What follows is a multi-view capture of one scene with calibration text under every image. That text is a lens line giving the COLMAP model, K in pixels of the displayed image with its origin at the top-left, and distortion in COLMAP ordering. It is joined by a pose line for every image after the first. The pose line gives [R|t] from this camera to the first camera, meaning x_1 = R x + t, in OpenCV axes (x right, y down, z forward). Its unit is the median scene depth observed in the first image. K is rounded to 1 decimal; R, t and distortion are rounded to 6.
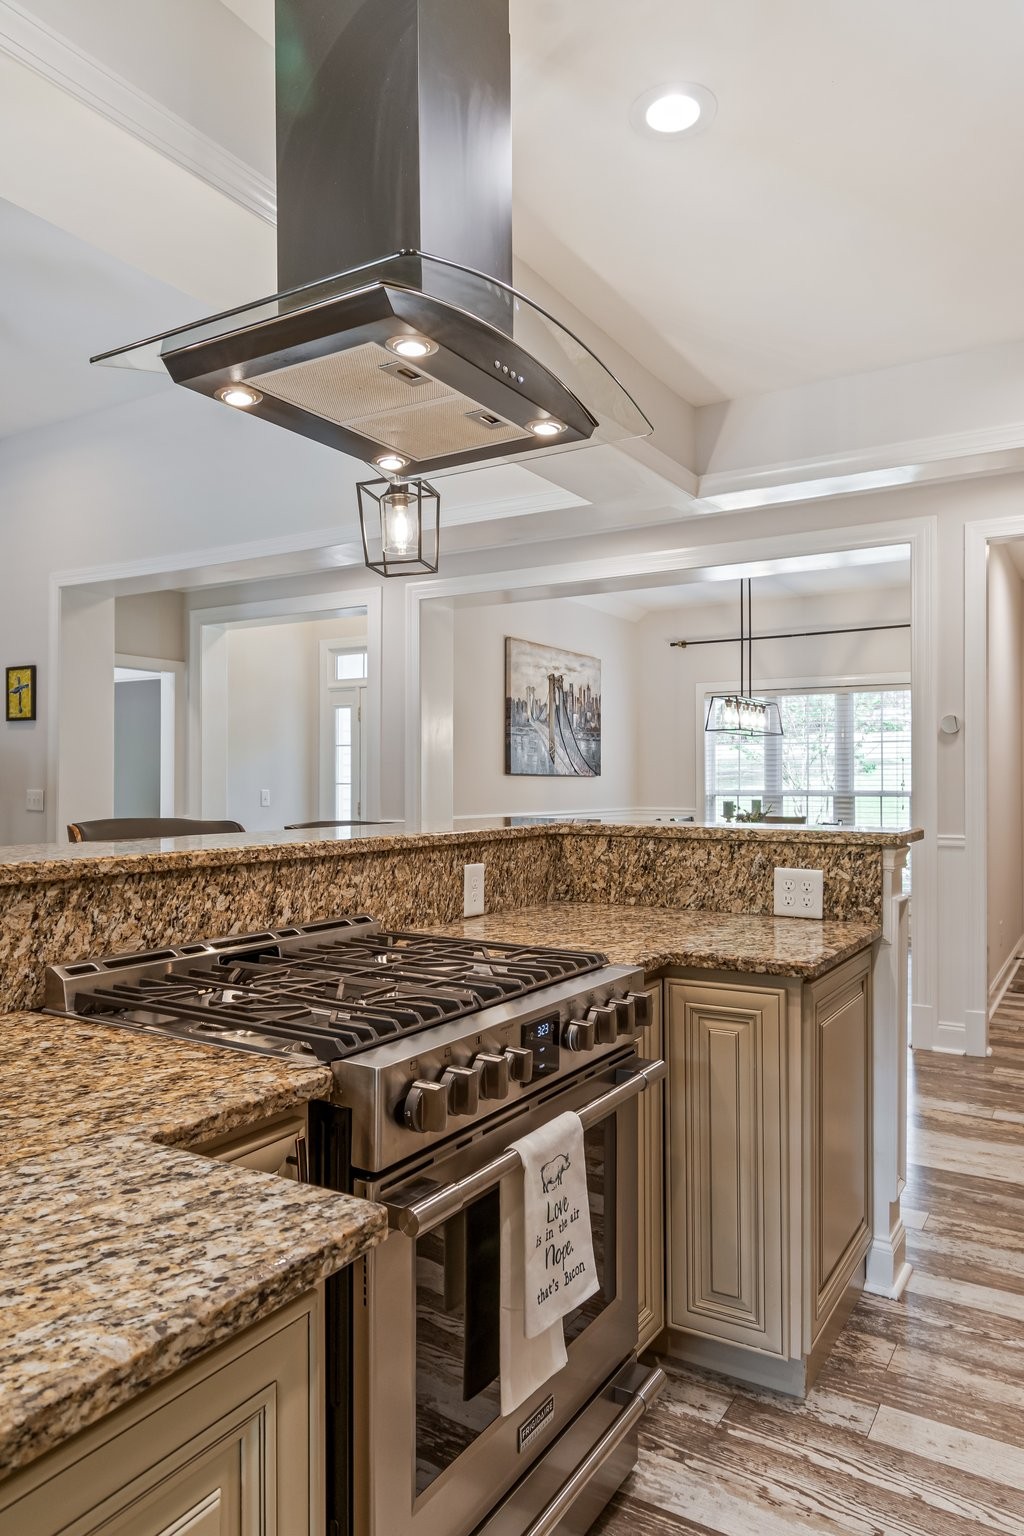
lens RADIAL K [[1001.2, 0, 510.1], [0, 1001.2, 774.7], [0, 0, 1]] dist [-0.005259, -0.000369]
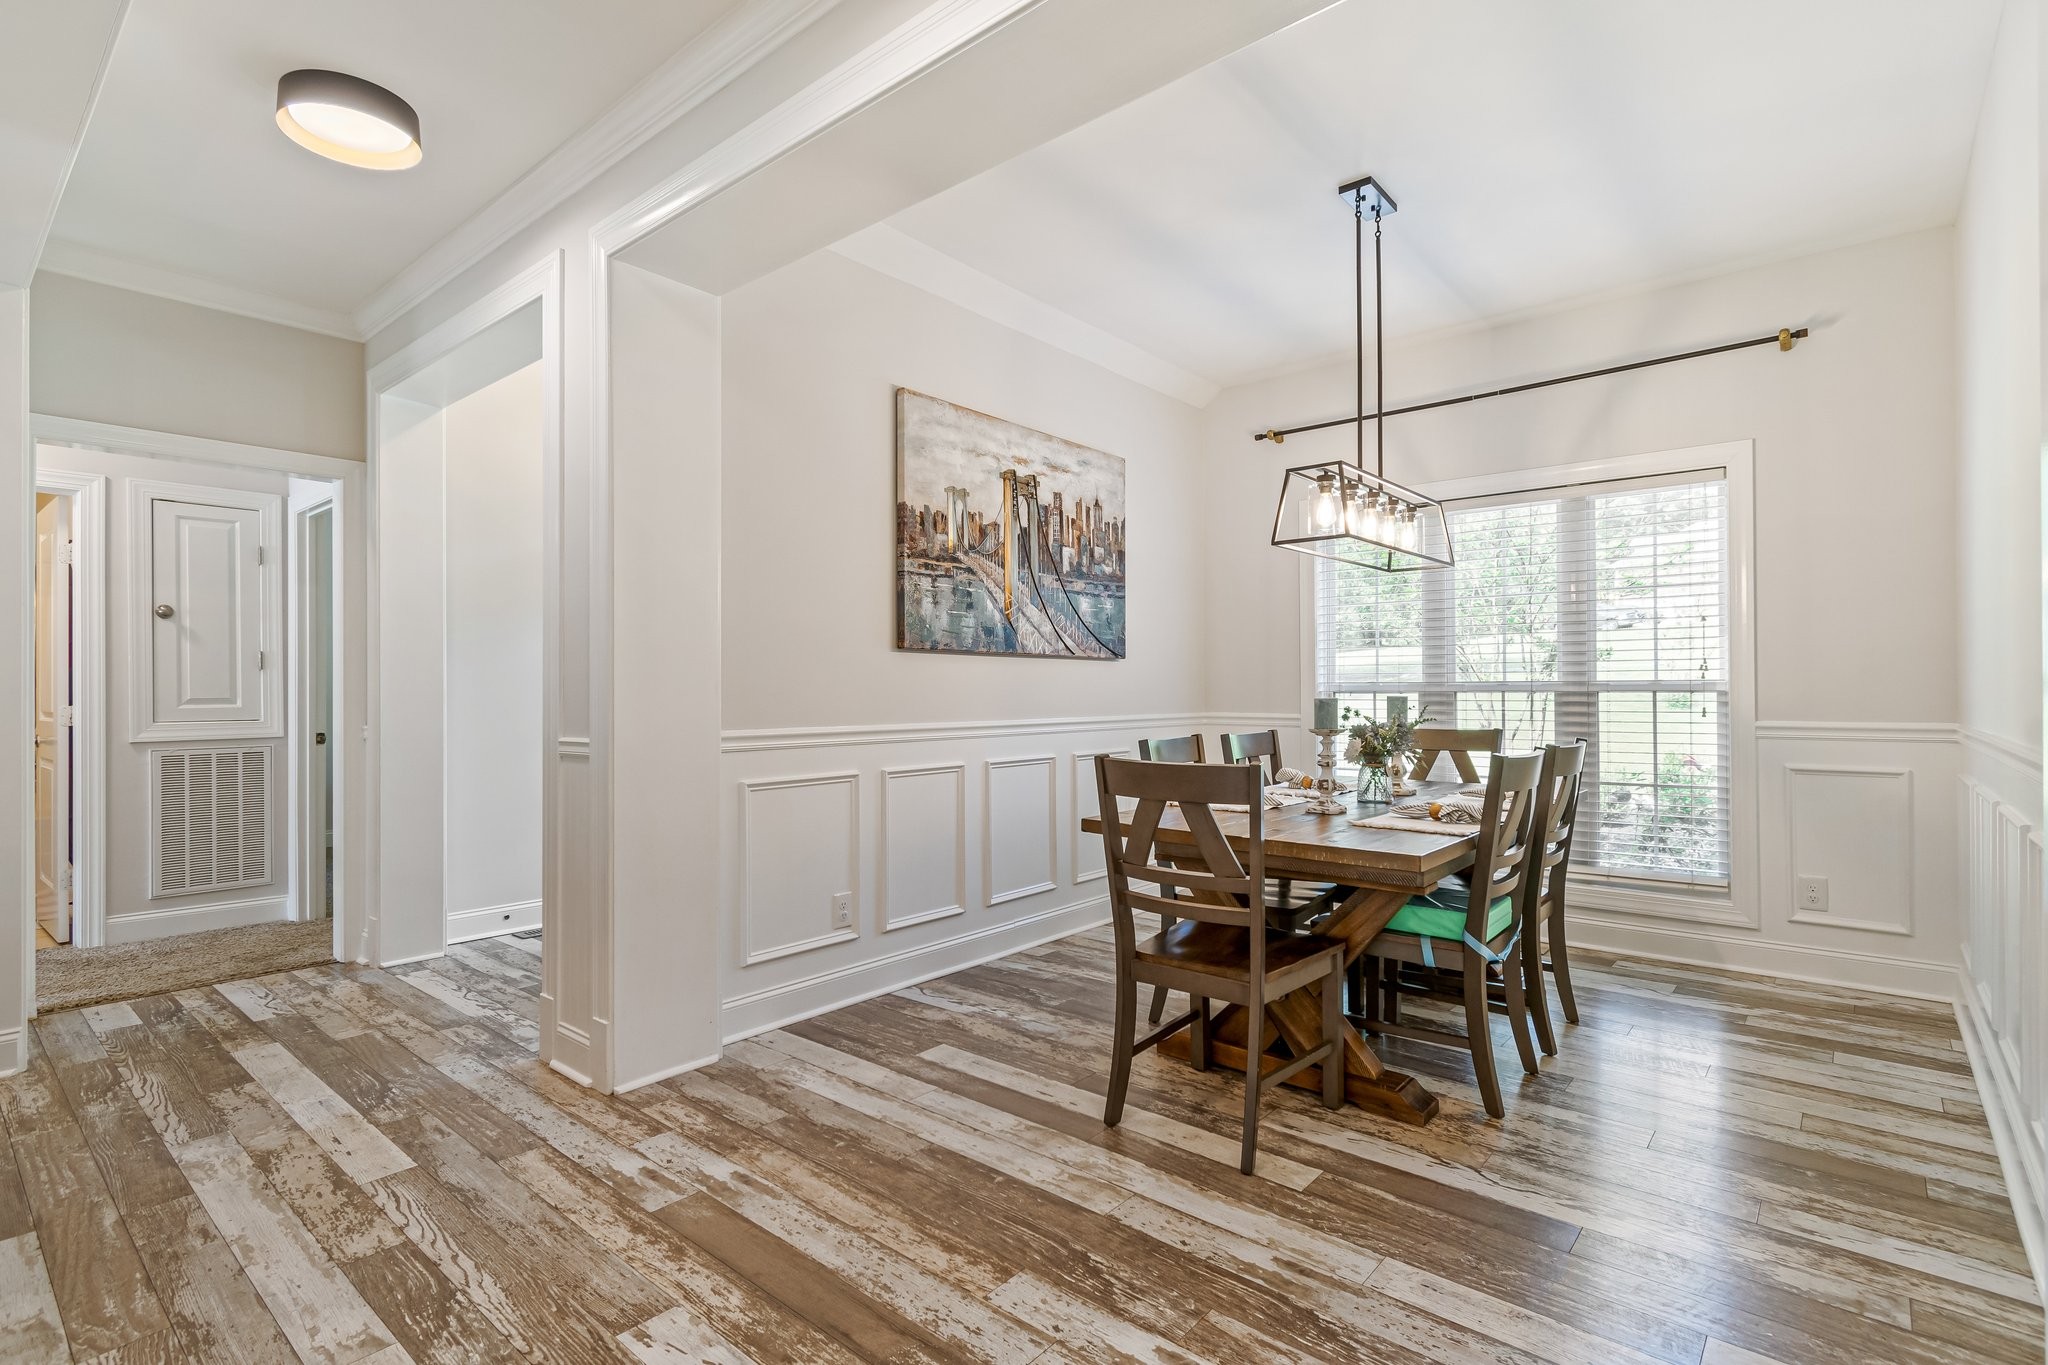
lens RADIAL K [[989.5, 0, 1027.6], [0, 989.5, 686.2], [0, 0, 1]] dist [0.000454, -0.000029]
pose [[0.988435, -0.005362, -0.151549, 0.129172], [0.005681, 0.999982, 0.001677, 0.016716], [0.151537, -0.002519, 0.988448, 0.452307]]
